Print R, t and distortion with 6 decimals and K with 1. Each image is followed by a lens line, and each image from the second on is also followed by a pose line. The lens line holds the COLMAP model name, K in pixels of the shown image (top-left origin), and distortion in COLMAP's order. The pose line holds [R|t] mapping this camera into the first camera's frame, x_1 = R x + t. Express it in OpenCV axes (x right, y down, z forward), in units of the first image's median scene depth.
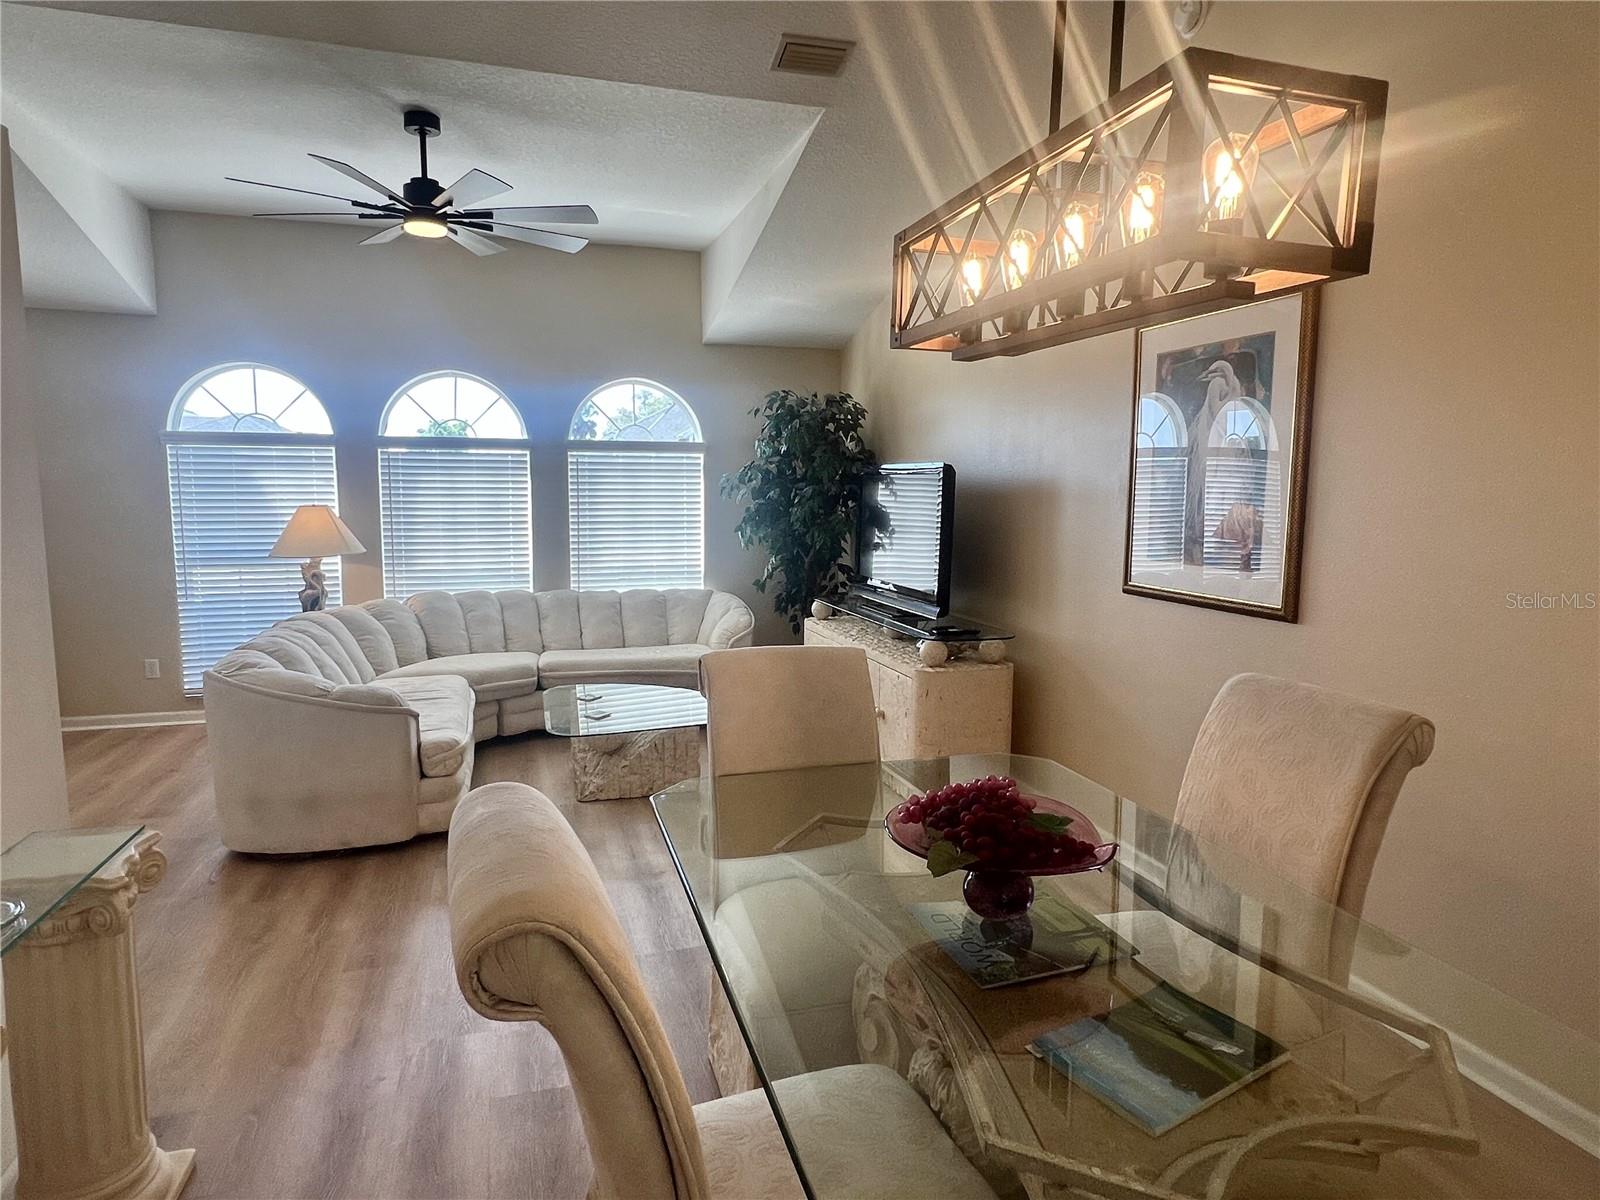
lens RADIAL K [[937.2, 0, 800.0], [0, 937.2, 600.0], [0, 0, 1]] dist [0.000048, -0.000014]
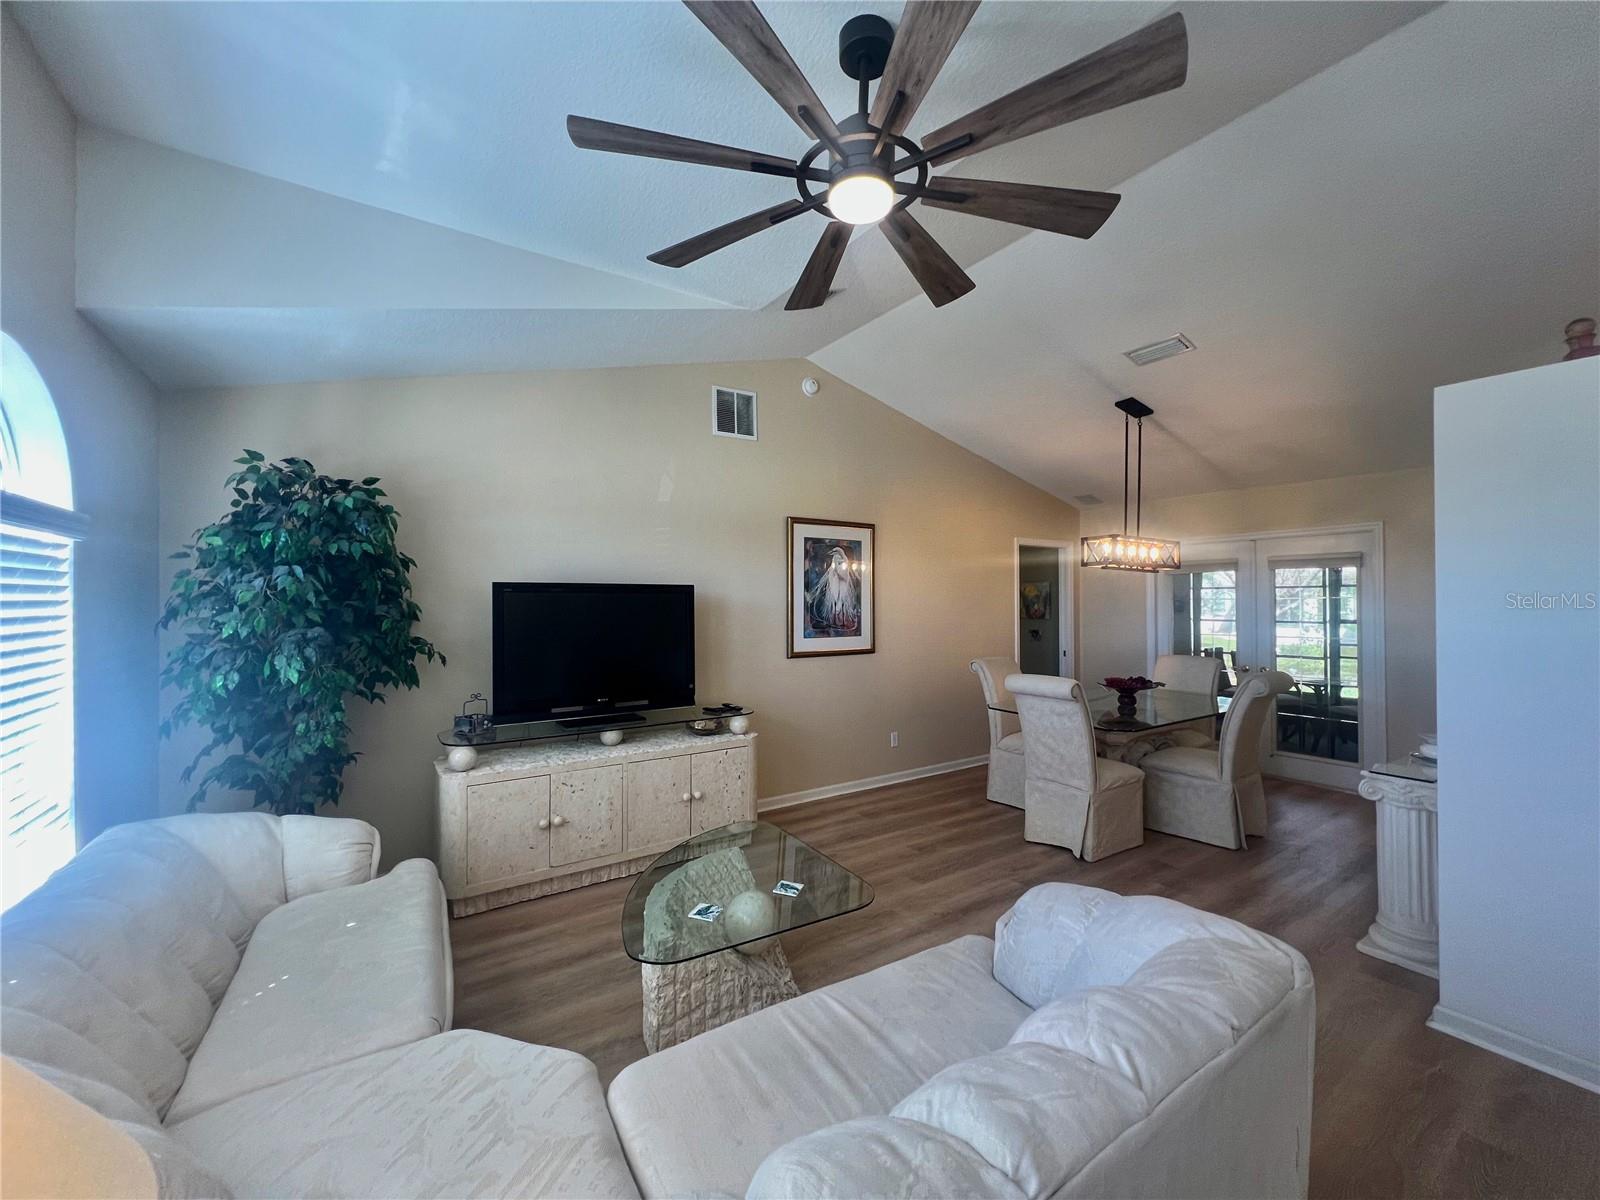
lens RADIAL K [[652.1, 0, 800.0], [0, 652.1, 600.0], [0, 0, 1]] dist [0.000779, -0.000003]
pose [[-0.281537, -0.004410, 0.959540, -0.981460], [0.116600, 0.992422, 0.038773, -0.183053], [-0.952440, 0.122798, -0.278889, 1.427454]]
